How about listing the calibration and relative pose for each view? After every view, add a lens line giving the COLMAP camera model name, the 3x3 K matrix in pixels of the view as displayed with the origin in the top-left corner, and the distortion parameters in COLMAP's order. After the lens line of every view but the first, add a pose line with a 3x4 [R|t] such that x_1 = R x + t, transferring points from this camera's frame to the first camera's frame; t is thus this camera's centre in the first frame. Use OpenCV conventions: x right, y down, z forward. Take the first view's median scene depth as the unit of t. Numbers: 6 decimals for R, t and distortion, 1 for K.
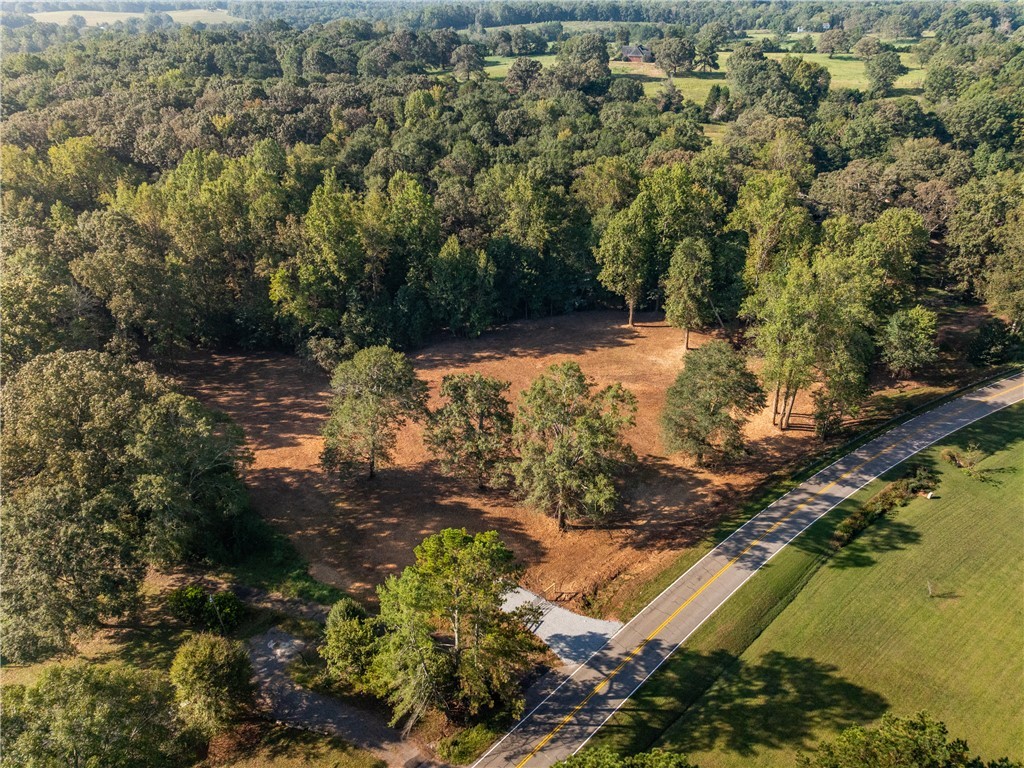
lens RADIAL K [[712.8, 0, 508.9], [0, 712.8, 382.3], [0, 0, 1]] dist [-0.042655, 0.001715]
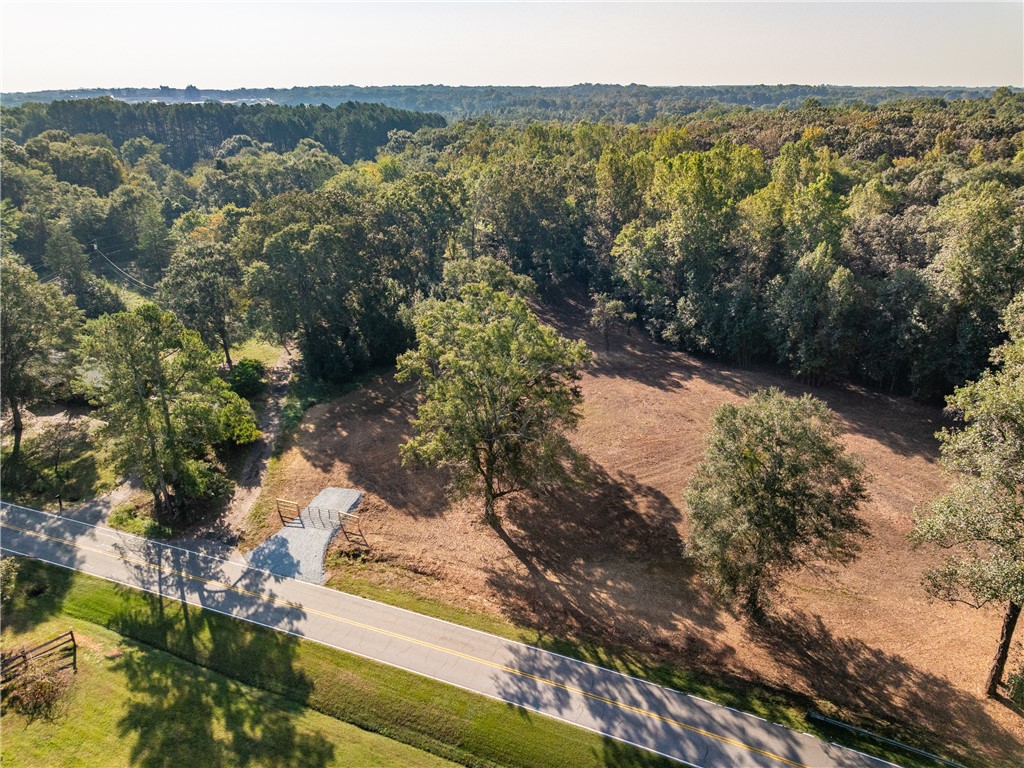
lens RADIAL K [[712.8, 0, 512.9], [0, 712.8, 386.3], [0, 0, 1]] dist [-0.042655, 0.001715]
pose [[0.439135, 0.352637, -0.826321, 0.858943], [-0.439874, 0.886359, 0.144494, -0.059891], [0.783372, 0.300025, 0.544348, 0.704084]]
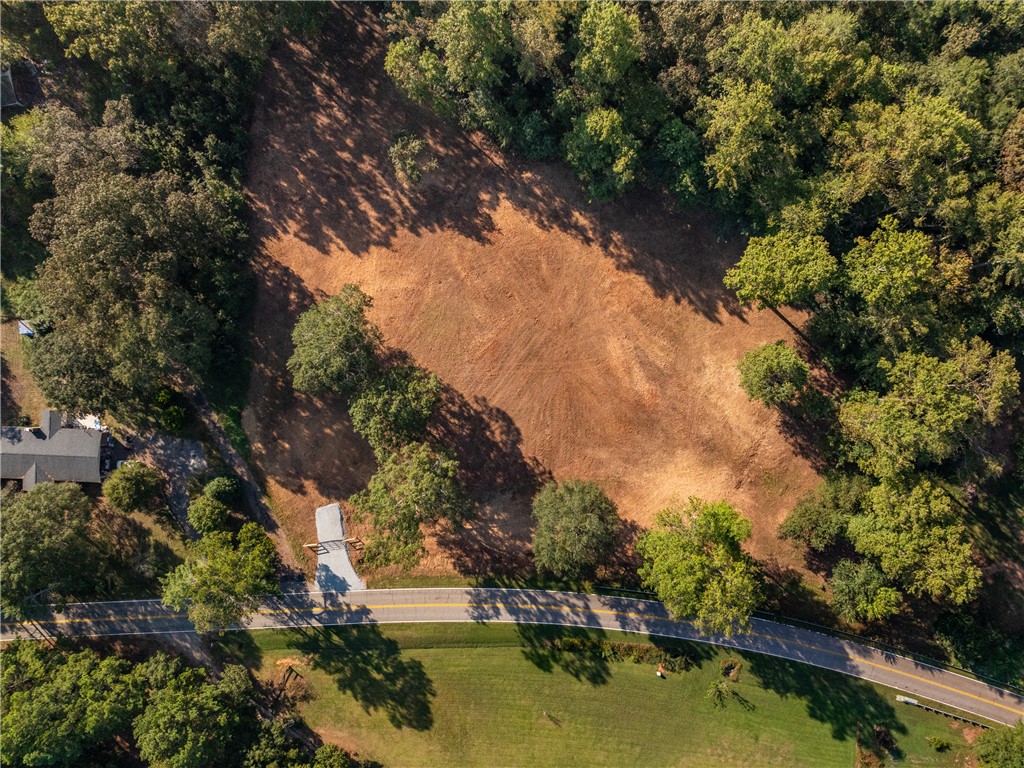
lens RADIAL K [[712.8, 0, 506.7], [0, 712.8, 387.8], [0, 0, 1]] dist [-0.042655, 0.001715]
pose [[0.719866, 0.694071, -0.007631, 0.095009], [-0.342236, 0.364477, 0.866044, -1.344384], [0.603877, -0.620824, 0.499910, 0.710944]]
